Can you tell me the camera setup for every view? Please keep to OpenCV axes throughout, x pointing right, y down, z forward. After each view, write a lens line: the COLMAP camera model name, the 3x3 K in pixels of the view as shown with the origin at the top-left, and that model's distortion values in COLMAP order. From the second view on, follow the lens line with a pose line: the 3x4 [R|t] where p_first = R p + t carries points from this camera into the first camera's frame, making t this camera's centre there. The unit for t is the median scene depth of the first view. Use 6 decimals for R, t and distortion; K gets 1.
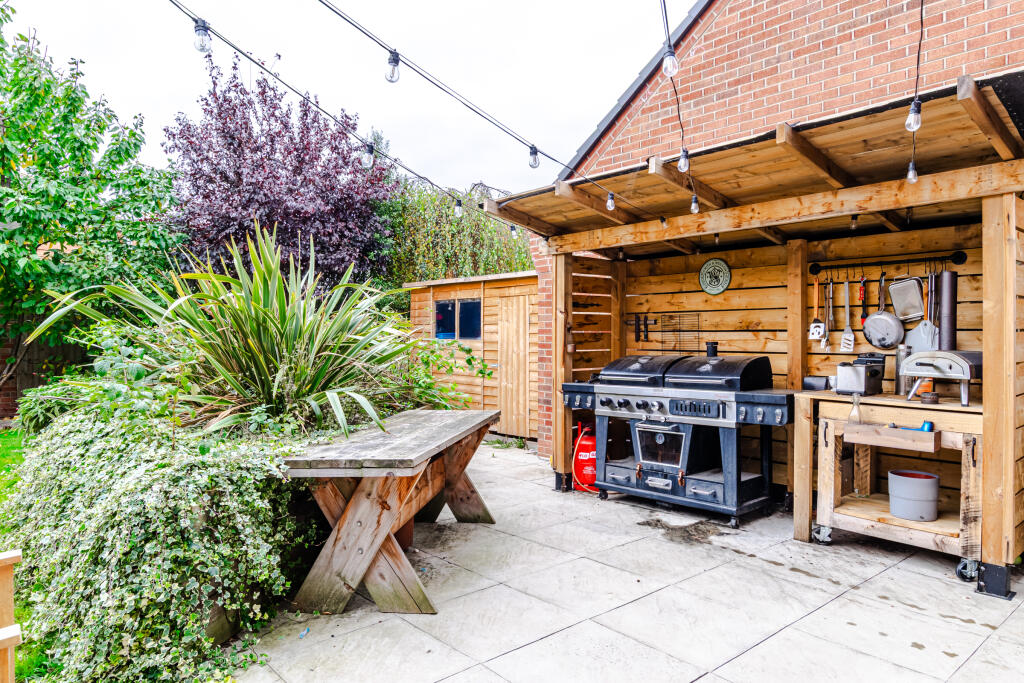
lens RADIAL K [[665.8, 0, 517.7], [0, 665.8, 341.3], [0, 0, 1]] dist [-0.002490, -0.006420]
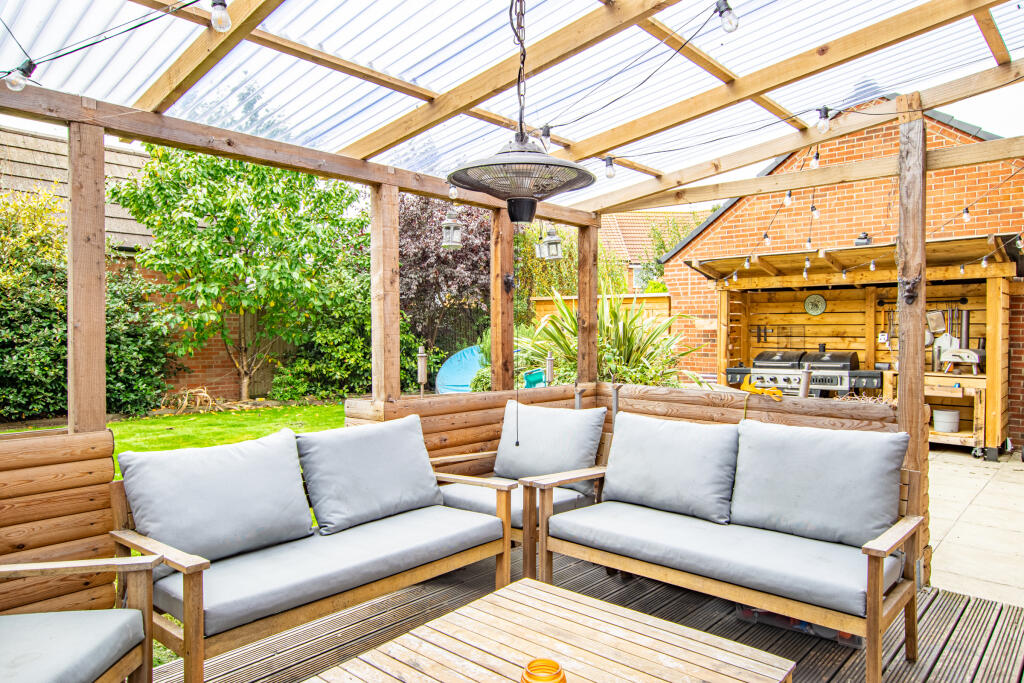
lens RADIAL K [[665.8, 0, 506.1], [0, 665.8, 339.8], [0, 0, 1]] dist [-0.002490, -0.006420]
pose [[0.994603, -0.000097, 0.103754, -0.752495], [-0.000472, 0.999985, 0.005460, -0.019028], [-0.103753, -0.005479, 0.994588, -0.687255]]
